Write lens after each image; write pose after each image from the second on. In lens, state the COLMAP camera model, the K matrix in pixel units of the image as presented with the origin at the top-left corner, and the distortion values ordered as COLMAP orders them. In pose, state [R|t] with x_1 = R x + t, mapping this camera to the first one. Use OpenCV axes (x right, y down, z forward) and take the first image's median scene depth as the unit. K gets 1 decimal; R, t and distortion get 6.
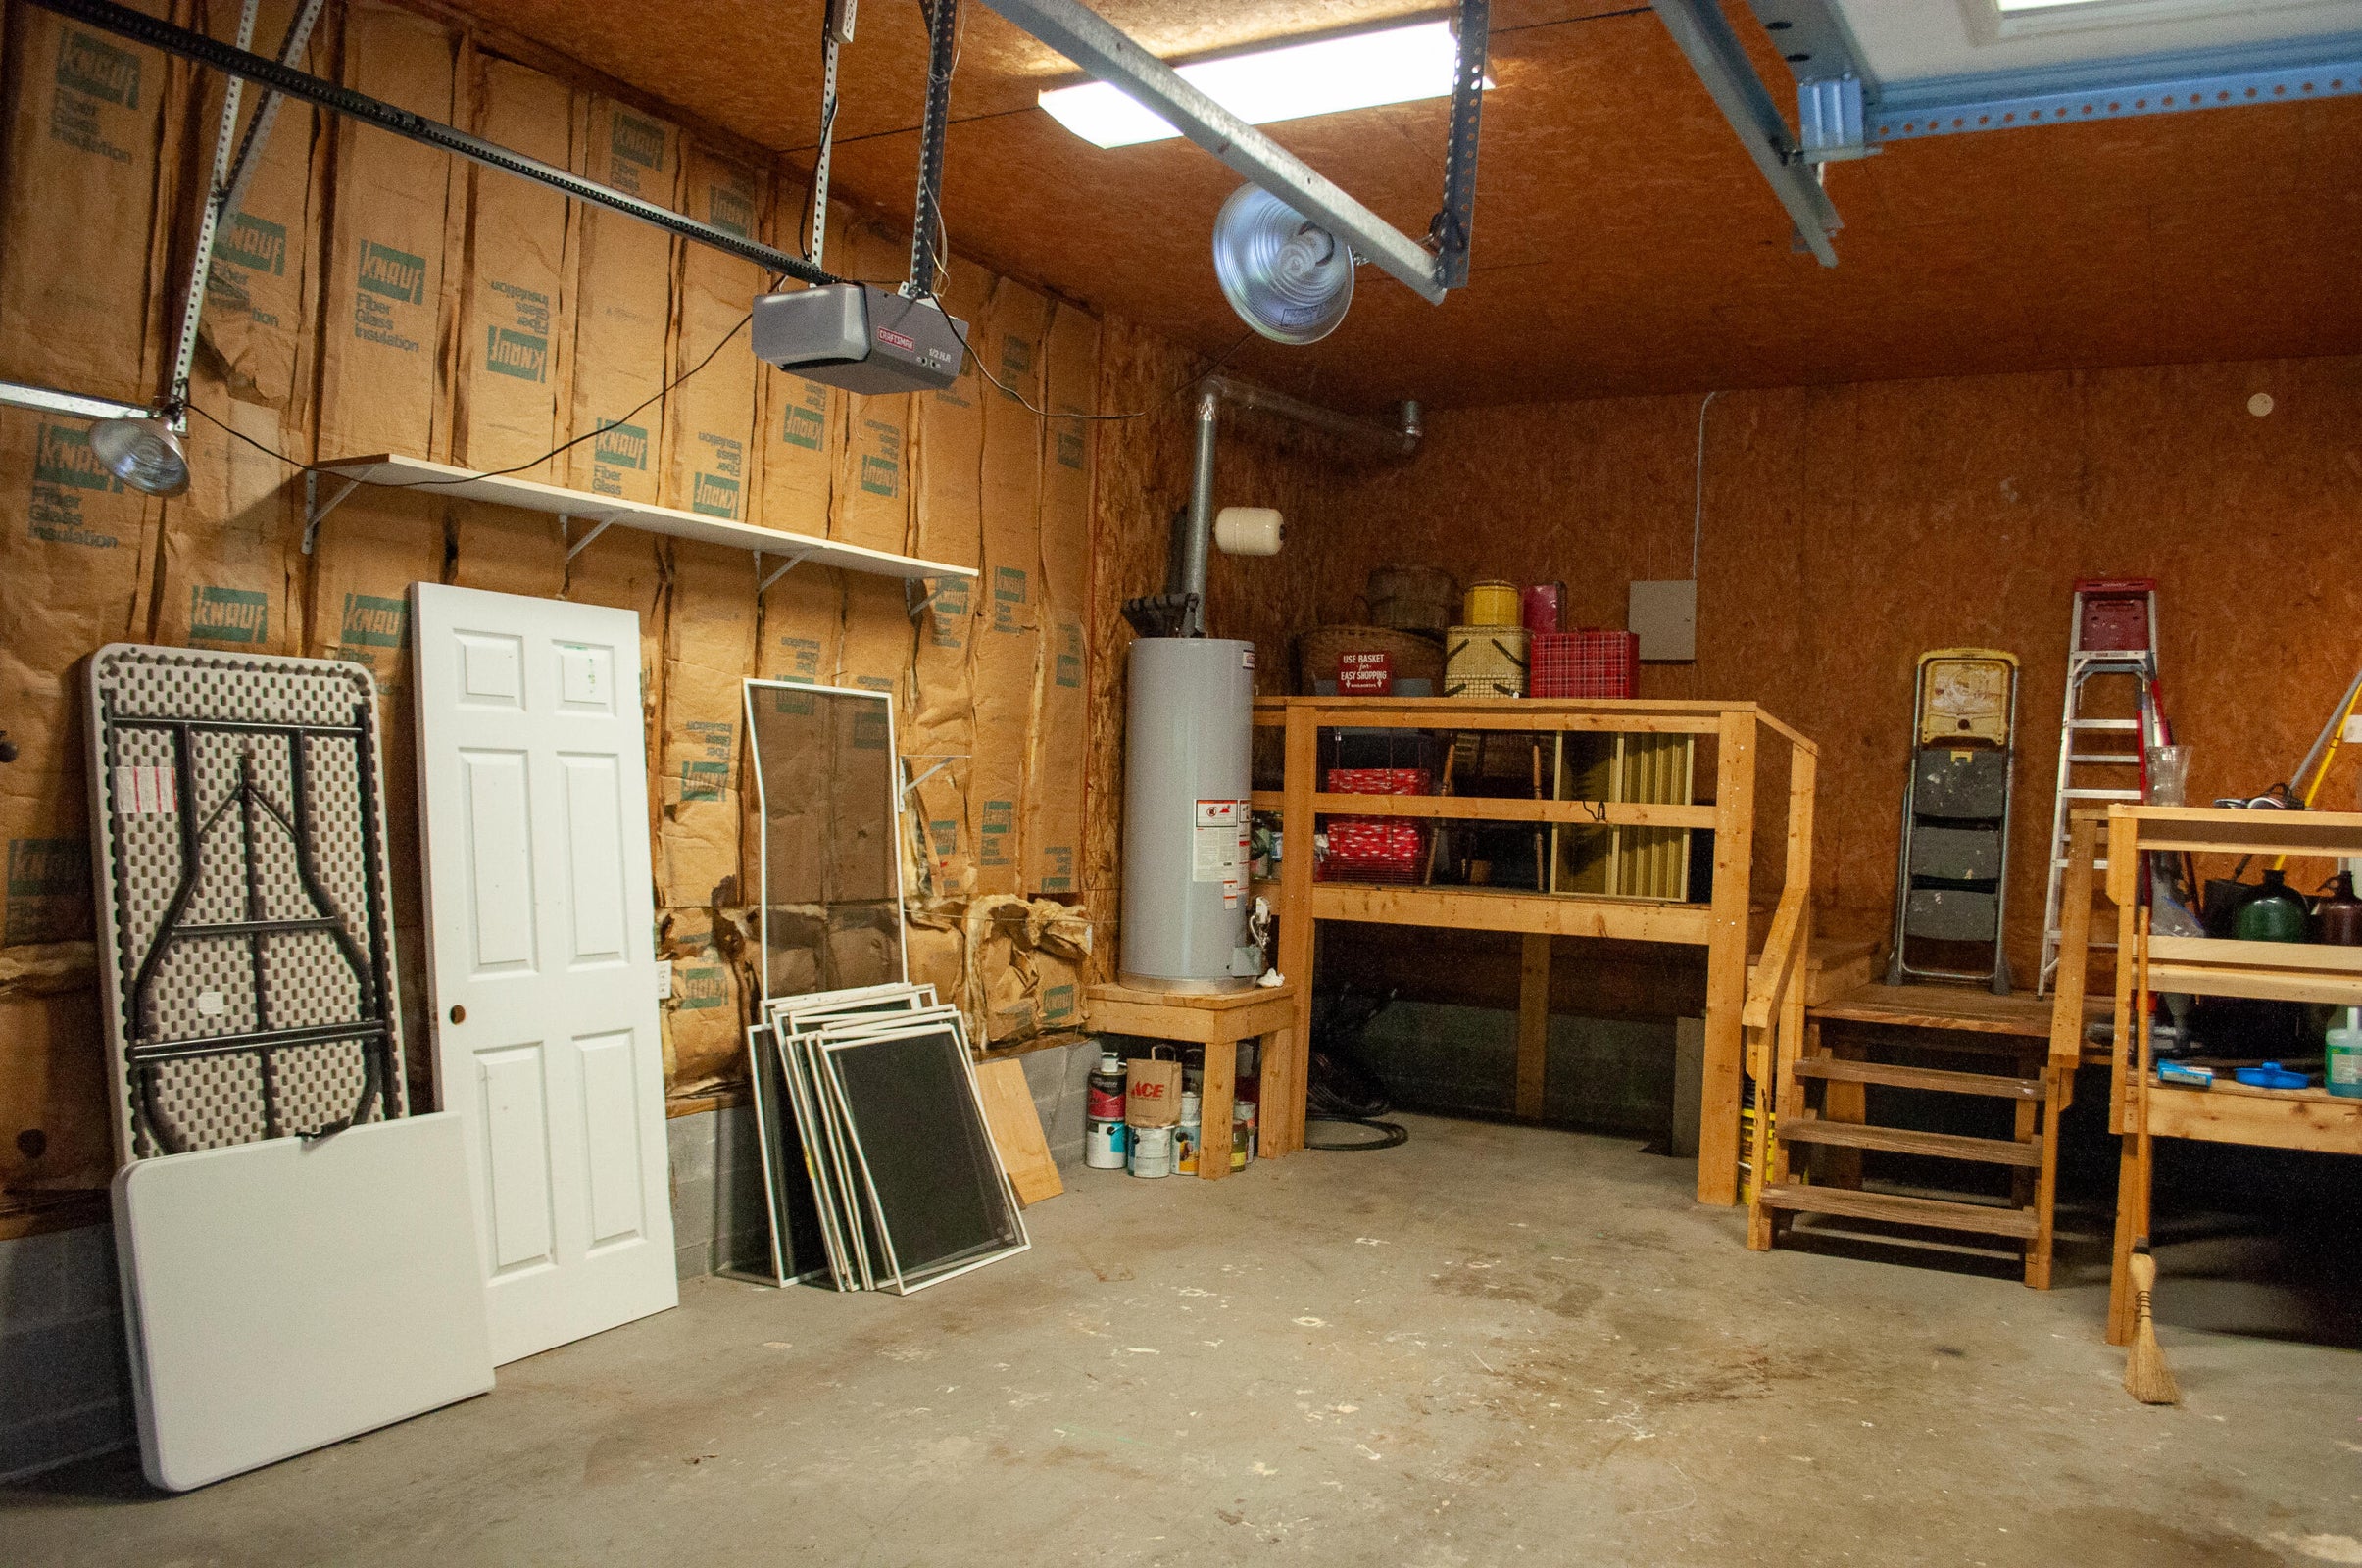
lens RADIAL K [[1844.1, 0, 1191.3], [0, 1844.1, 784.1], [0, 0, 1]] dist [-0.069170, 0.000196]
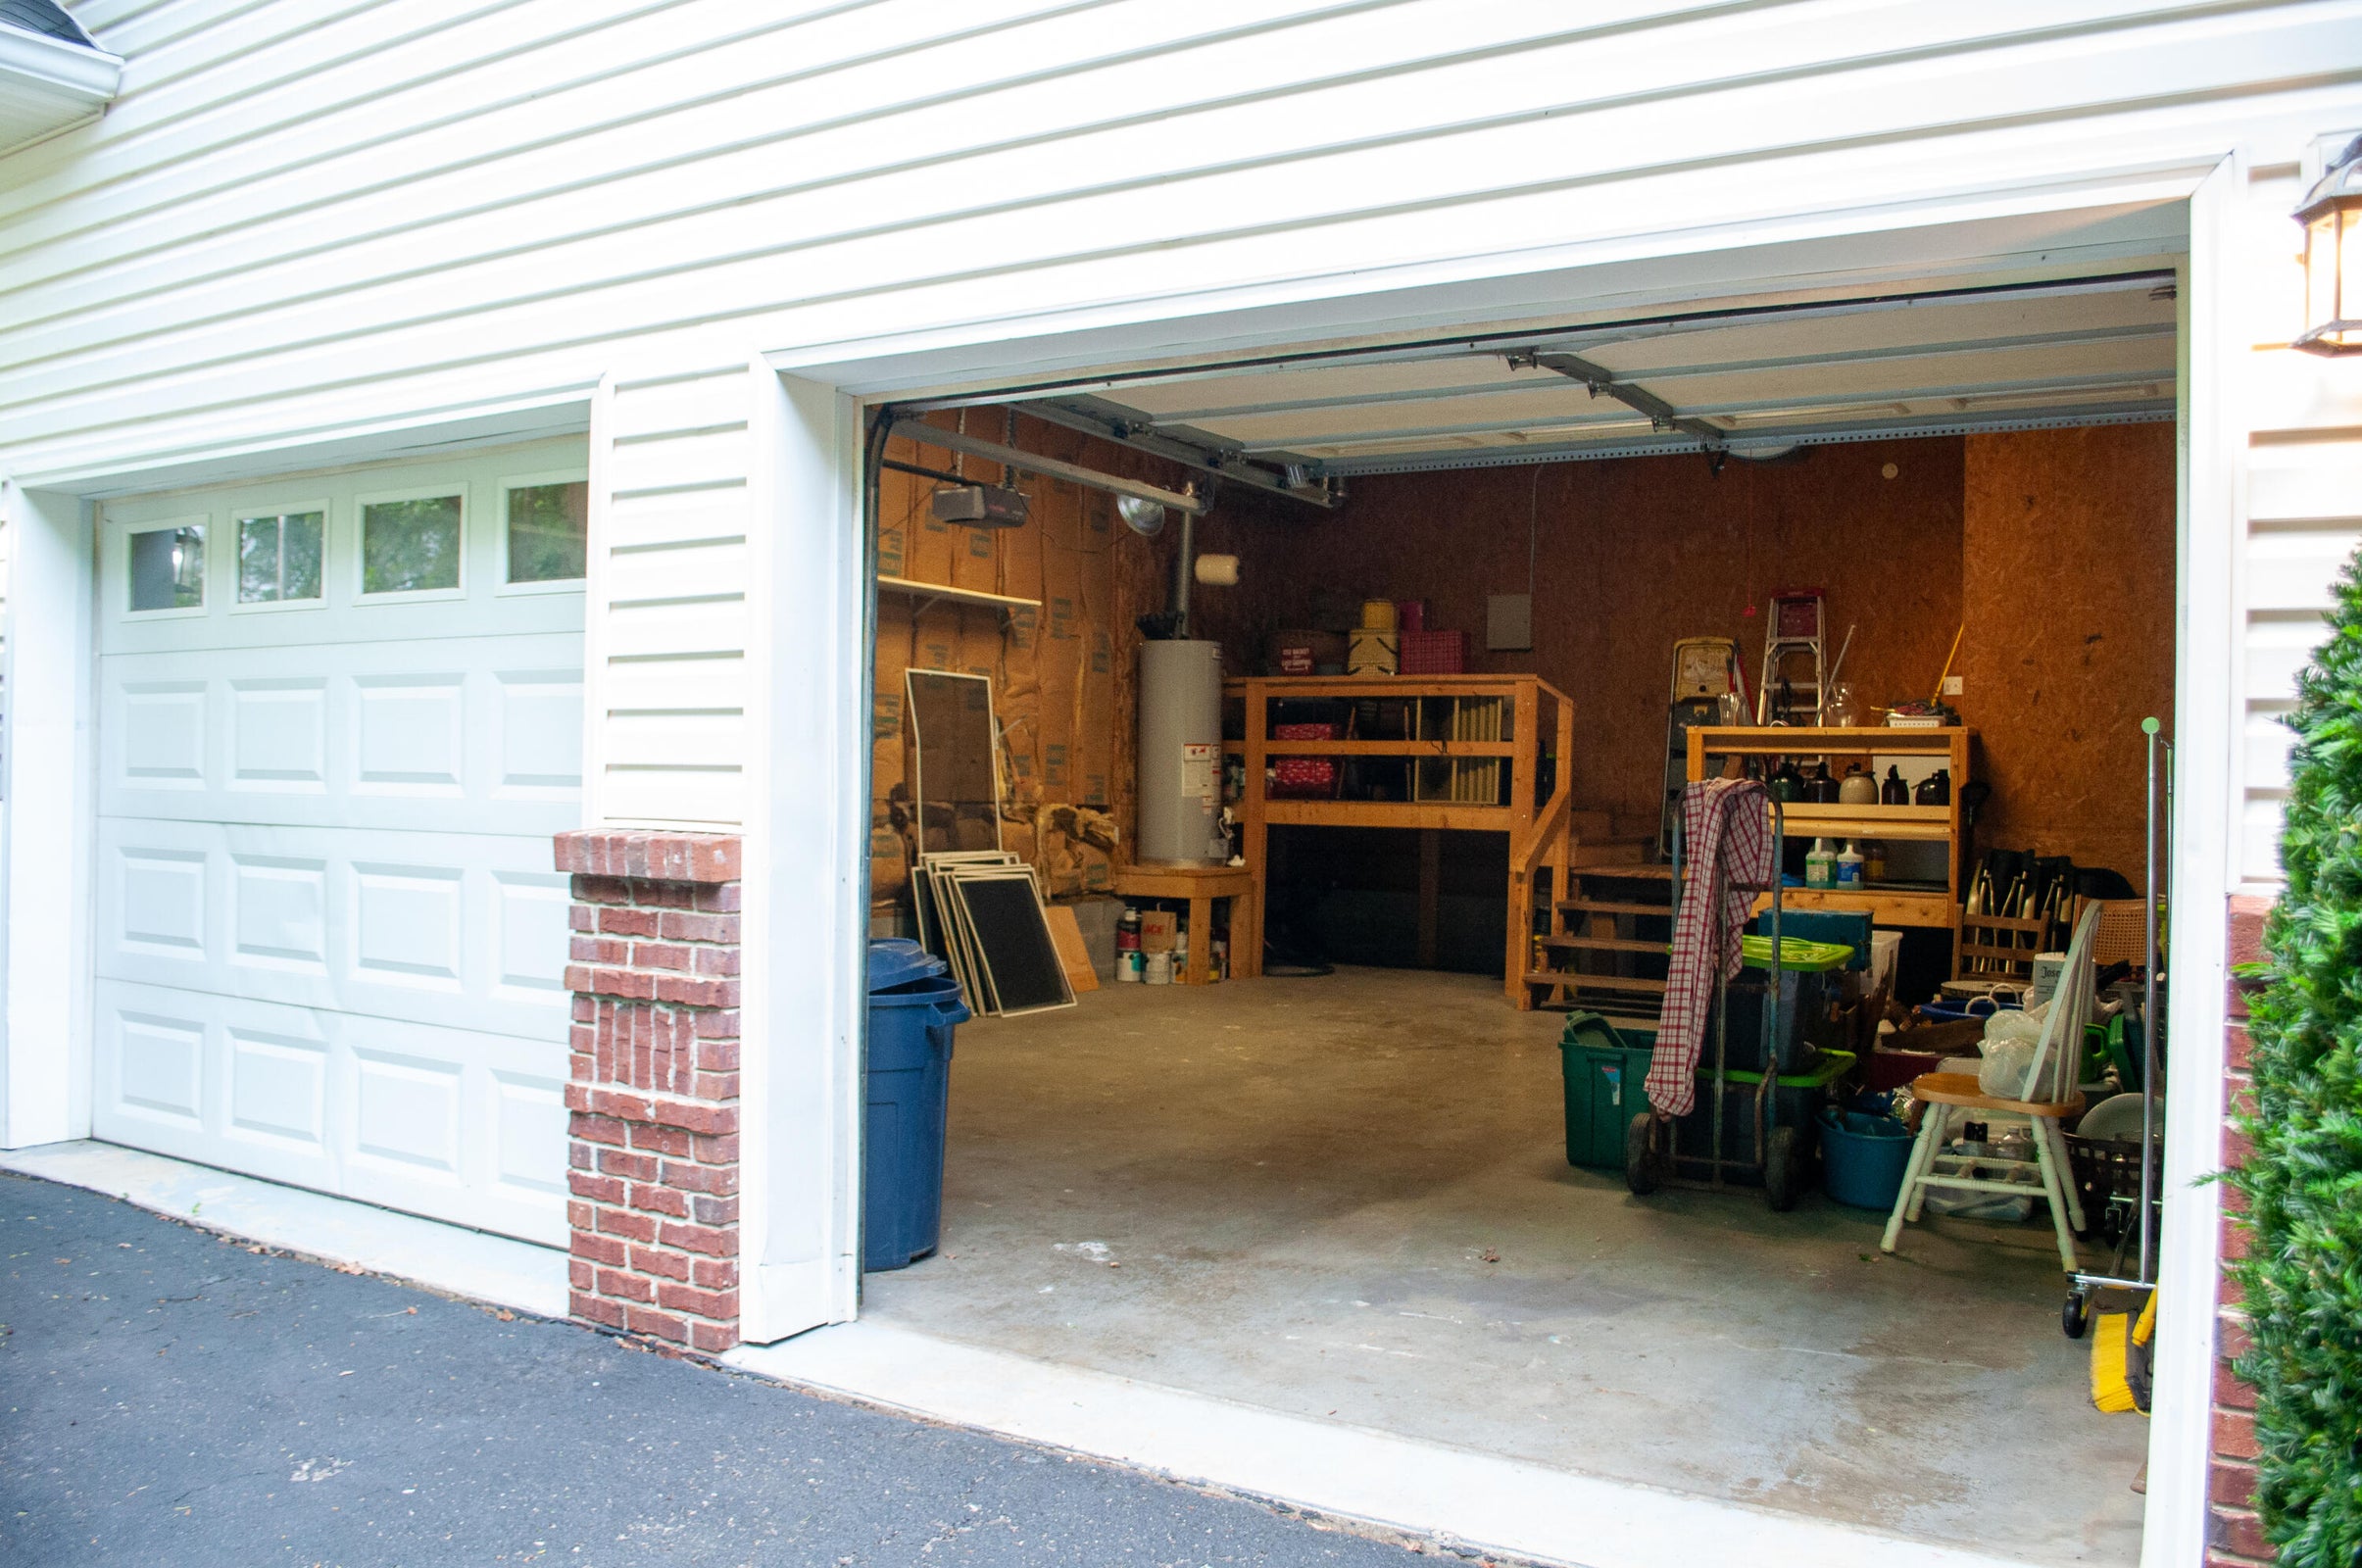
lens RADIAL K [[1844.1, 0, 1191.3], [0, 1844.1, 784.1], [0, 0, 1]] dist [-0.069170, 0.000196]
pose [[0.999053, -0.014312, -0.041089, 0.076654], [0.014331, 0.999897, 0.000169, 0.044490], [0.041082, -0.000758, 0.999155, -0.585525]]
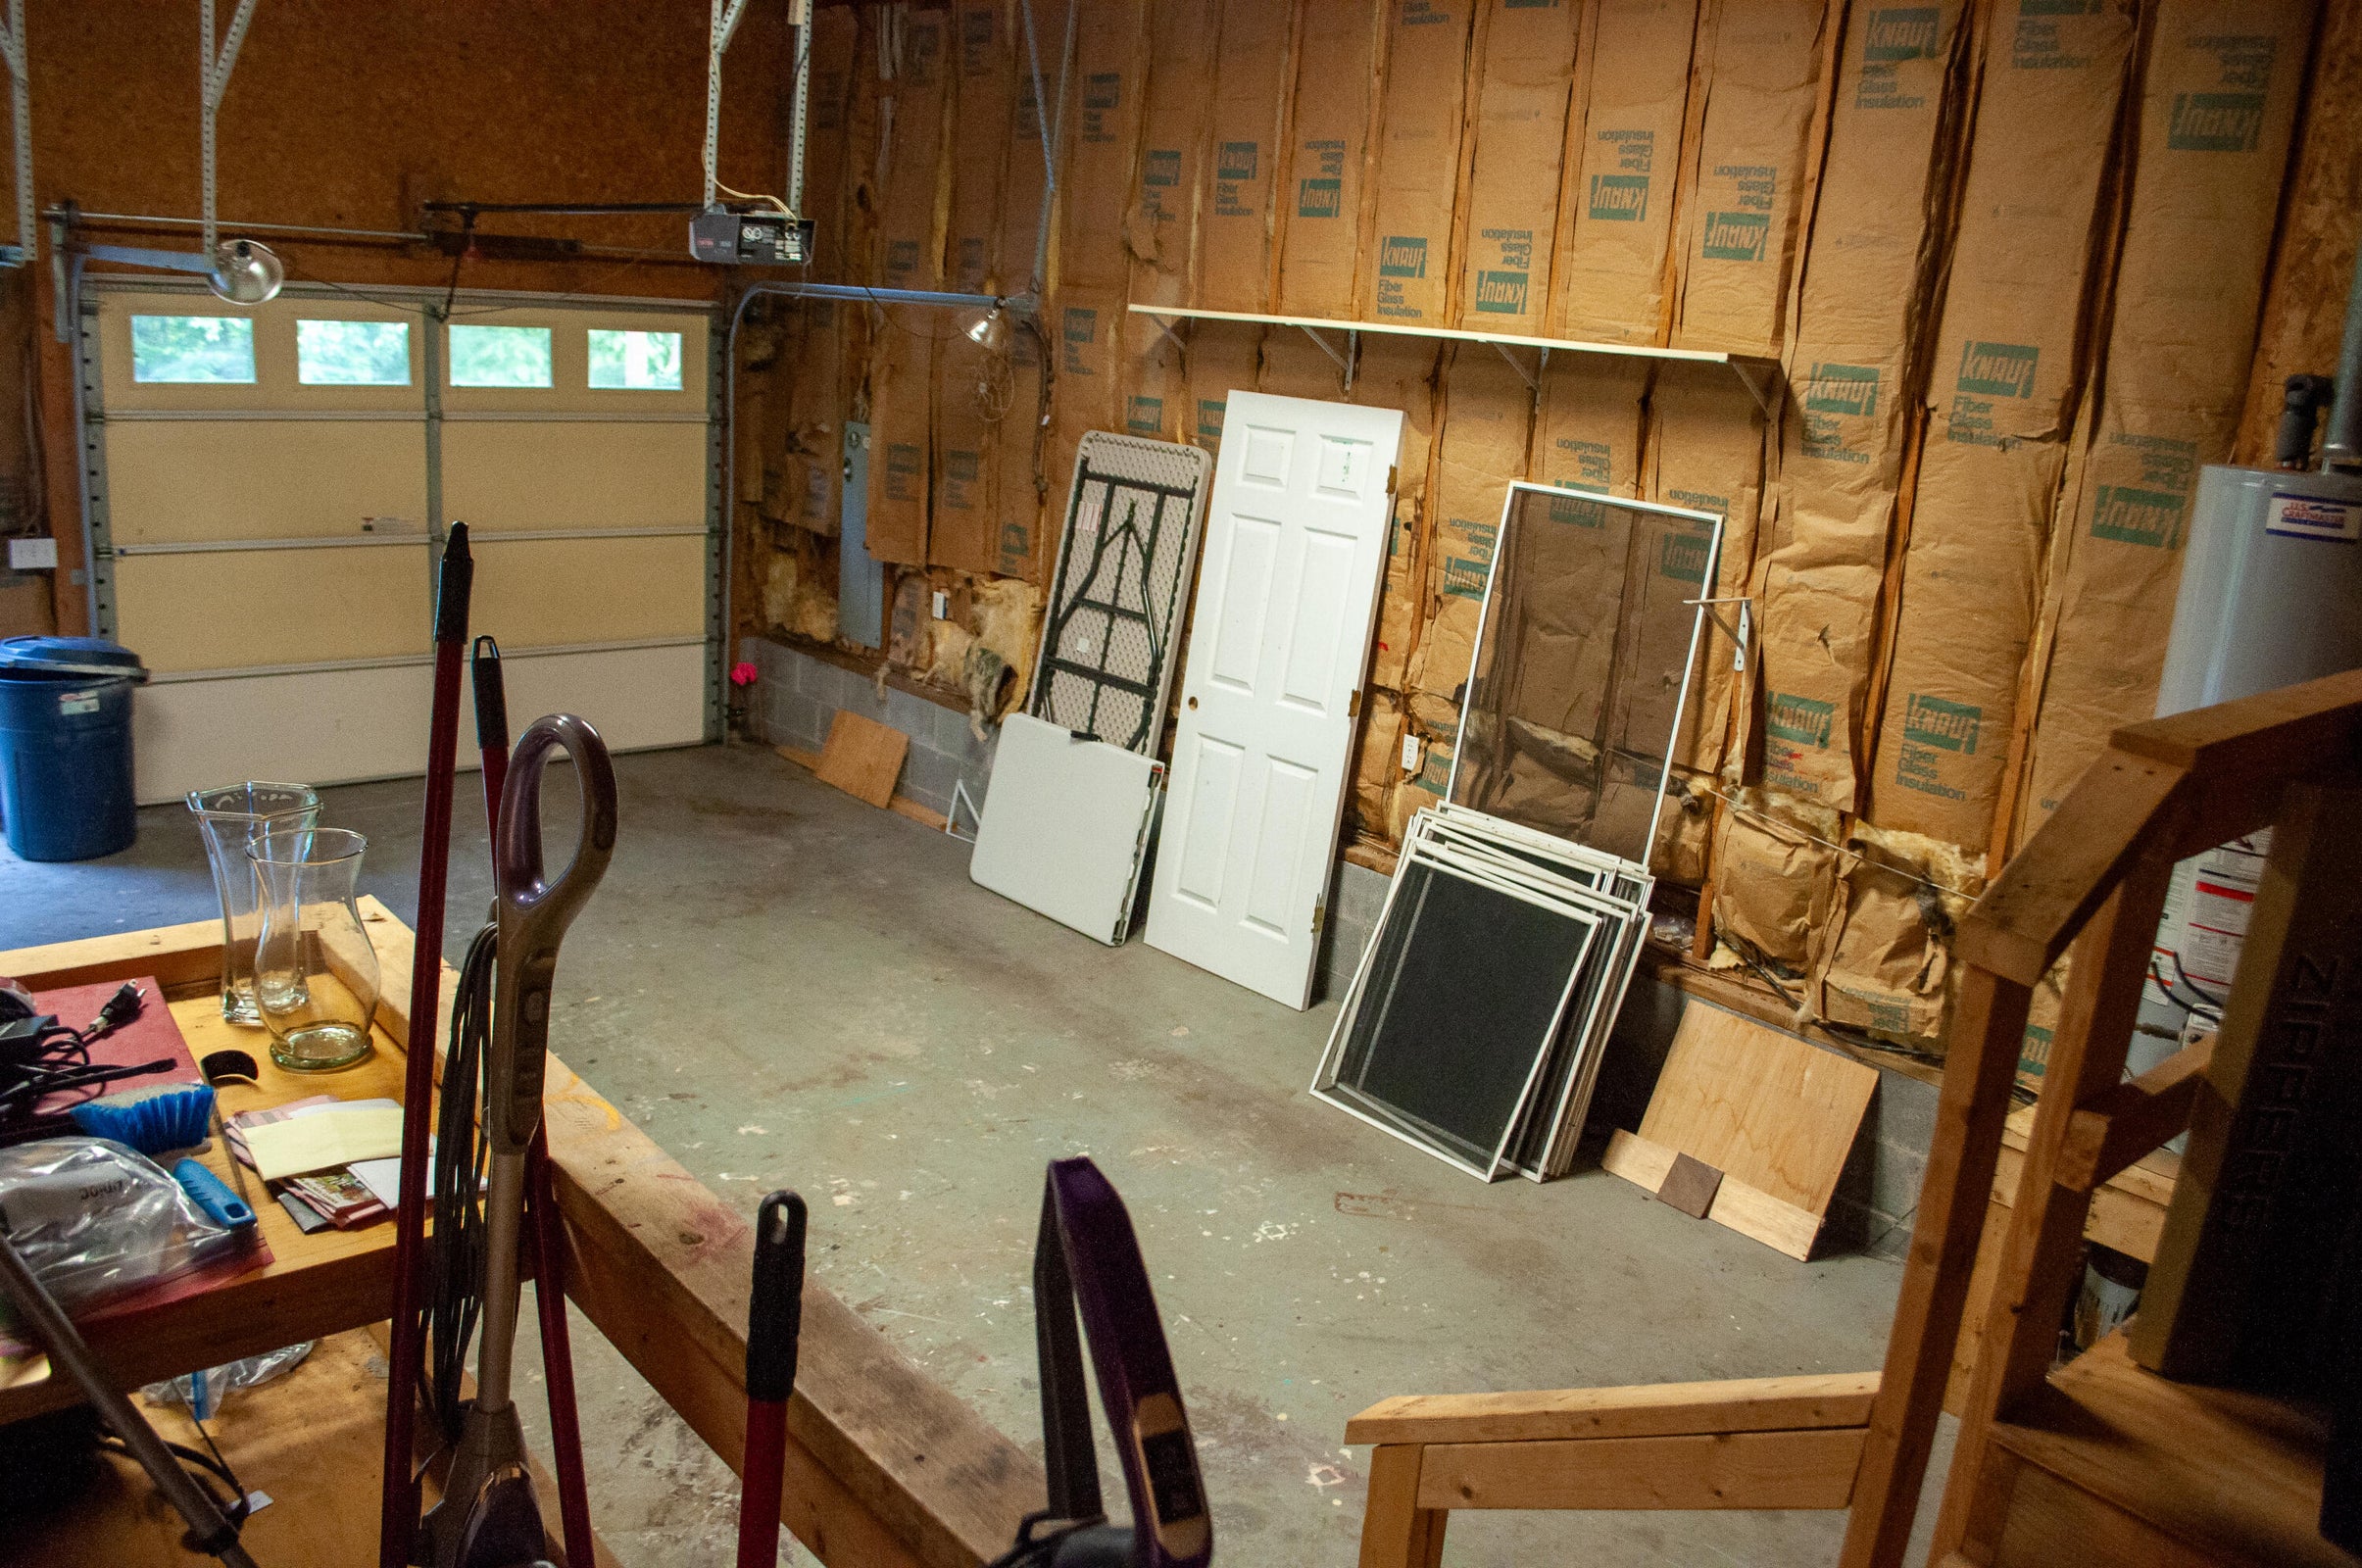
lens RADIAL K [[1844.1, 0, 1191.3], [0, 1844.1, 784.1], [0, 0, 1]] dist [-0.069170, 0.000196]
pose [[-0.347617, 0.181014, -0.919998, 0.595908], [-0.085551, 0.970972, 0.223369, -0.084443], [0.933726, 0.156354, -0.322041, 0.956236]]
